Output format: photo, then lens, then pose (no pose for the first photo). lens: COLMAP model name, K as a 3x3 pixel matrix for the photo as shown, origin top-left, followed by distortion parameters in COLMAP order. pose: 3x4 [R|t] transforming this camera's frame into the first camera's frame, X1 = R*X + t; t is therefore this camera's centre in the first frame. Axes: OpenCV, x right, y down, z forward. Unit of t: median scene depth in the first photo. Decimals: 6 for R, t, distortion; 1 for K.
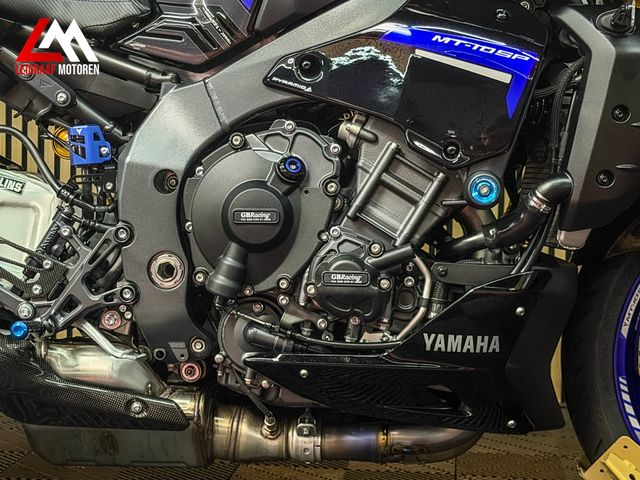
lens RADIAL K [[1415.1, 0, 315.3], [0, 1415.1, 240.4], [0, 0, 1]] dist [0.120393, 0.000000]
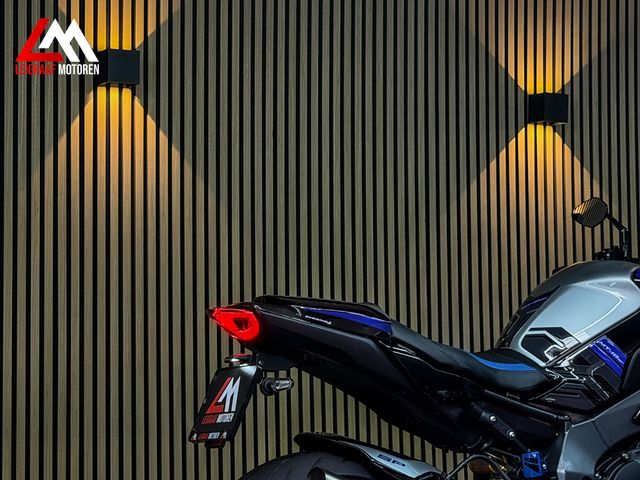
lens RADIAL K [[1415.1, 0, 316.9], [0, 1415.1, 244.0], [0, 0, 1]] dist [0.120393, 0.000000]
pose [[0.843234, 0.013117, 0.537387, -1.238456], [0.078260, 0.986055, -0.146869, -0.095872], [-0.531820, 0.165901, 0.830448, -0.235759]]
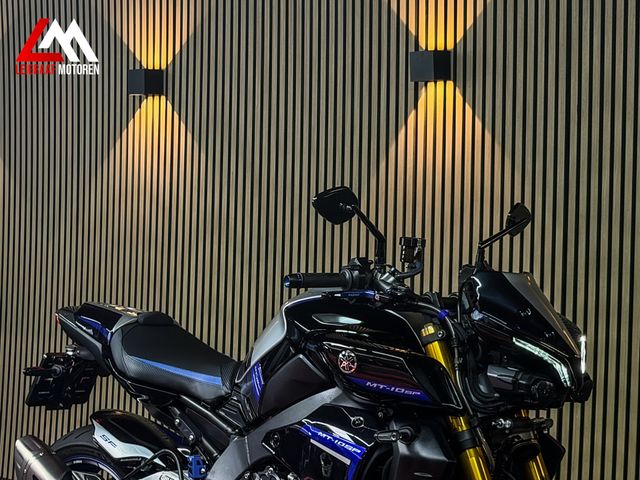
lens RADIAL K [[1414.2, 0, 316.0], [0, 1414.2, 242.9], [0, 0, 1]] dist [0.113248, 0.000000]
pose [[0.820319, 0.010025, -0.571819, 1.006543], [-0.049649, 0.997320, -0.053741, -0.264385], [0.569748, 0.072475, 0.818618, -0.418786]]
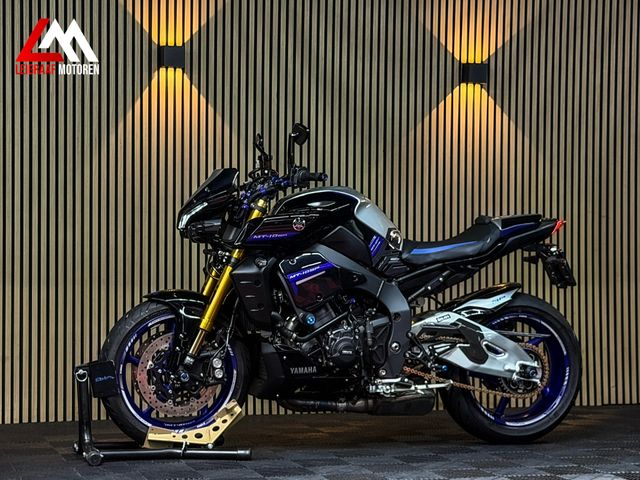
lens RADIAL K [[1438.9, 0, 321.0], [0, 1438.9, 251.4], [0, 0, 1]] dist [0.130754, 0.000000]
pose [[0.918415, -0.019646, 0.395130, -1.402945], [0.046184, 0.997261, -0.057763, -0.007858], [-0.392914, 0.071299, 0.916807, -1.707540]]
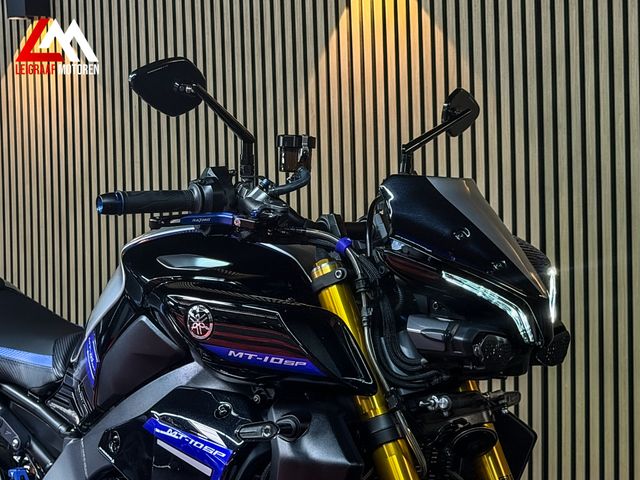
lens RADIAL K [[1415.1, 0, 323.0], [0, 1415.1, 243.6], [0, 0, 1]] dist [0.120393, 0.000000]
pose [[0.820069, -0.020629, -0.571893, 0.809303], [-0.001230, 0.999284, -0.037809, -0.236887], [0.572264, 0.031709, 0.819456, 0.097602]]
